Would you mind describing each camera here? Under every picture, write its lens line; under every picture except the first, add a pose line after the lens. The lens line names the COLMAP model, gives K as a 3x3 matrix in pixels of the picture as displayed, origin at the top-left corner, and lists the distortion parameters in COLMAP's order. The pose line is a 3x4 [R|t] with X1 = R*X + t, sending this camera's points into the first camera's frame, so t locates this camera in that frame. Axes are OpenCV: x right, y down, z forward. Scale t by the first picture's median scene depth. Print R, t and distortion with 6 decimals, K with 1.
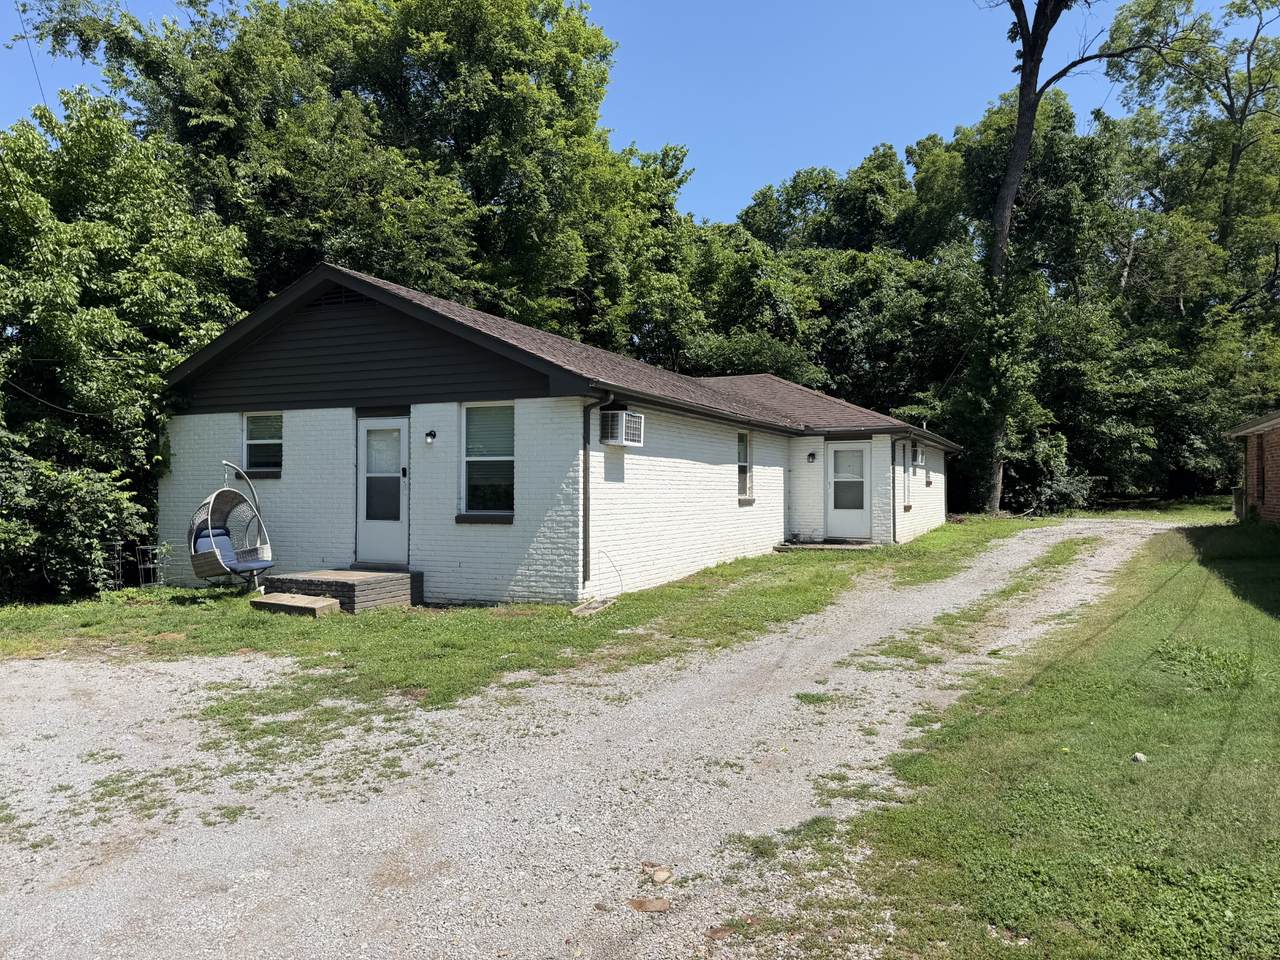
lens RADIAL K [[796.2, 0, 640.0], [0, 796.2, 480.0], [0, 0, 1]] dist [-0.000942, -0.002722]
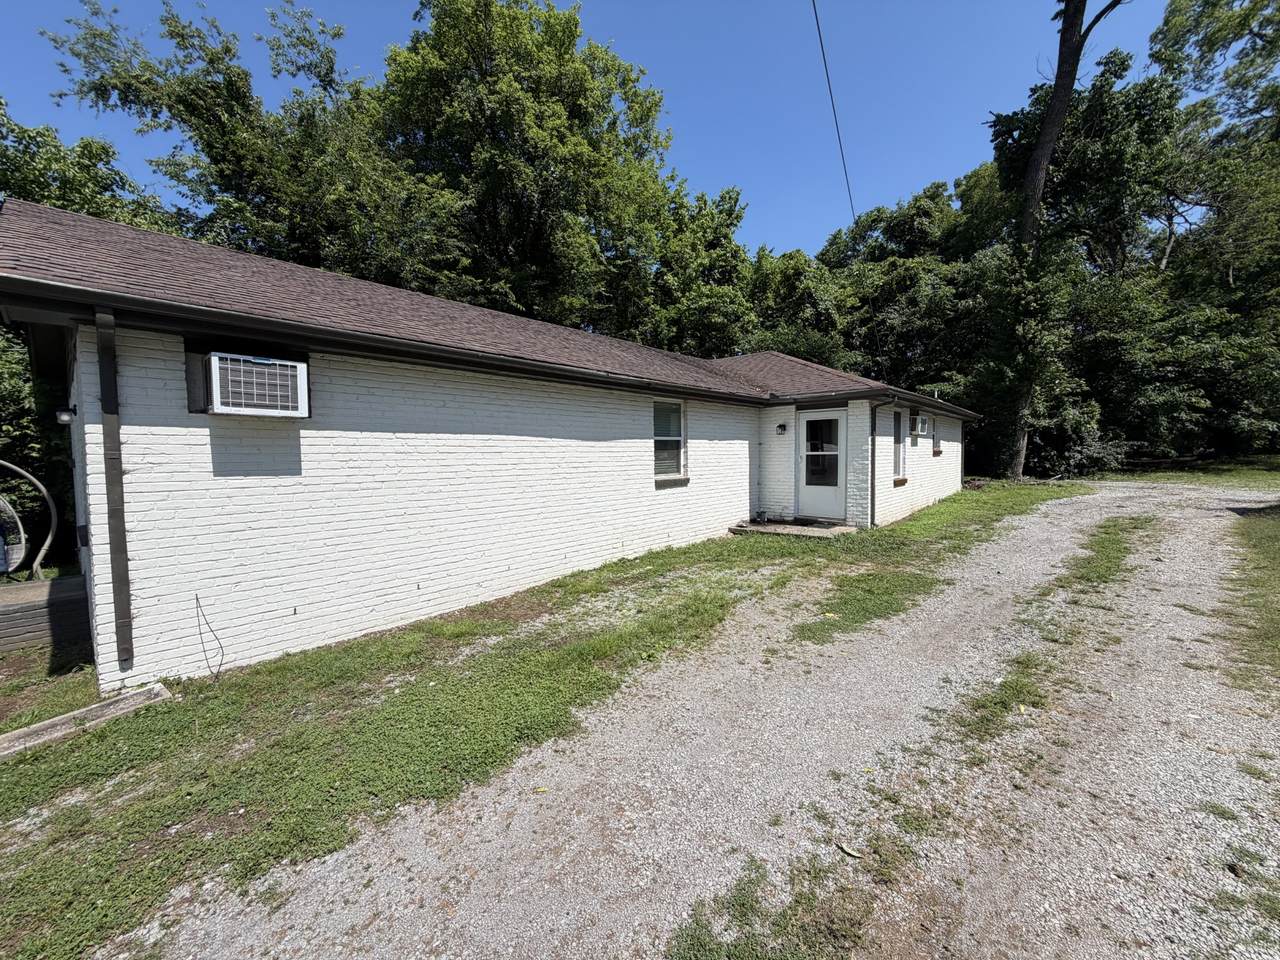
lens RADIAL K [[508.1, 0, 635.5], [0, 508.1, 483.2], [0, 0, 1]] dist [0.000354, 0.000611]
pose [[0.972149, -0.002067, -0.234355, 0.119090], [0.017657, 0.997765, 0.064444, -0.004353], [0.233698, -0.066787, 0.970013, 0.243770]]
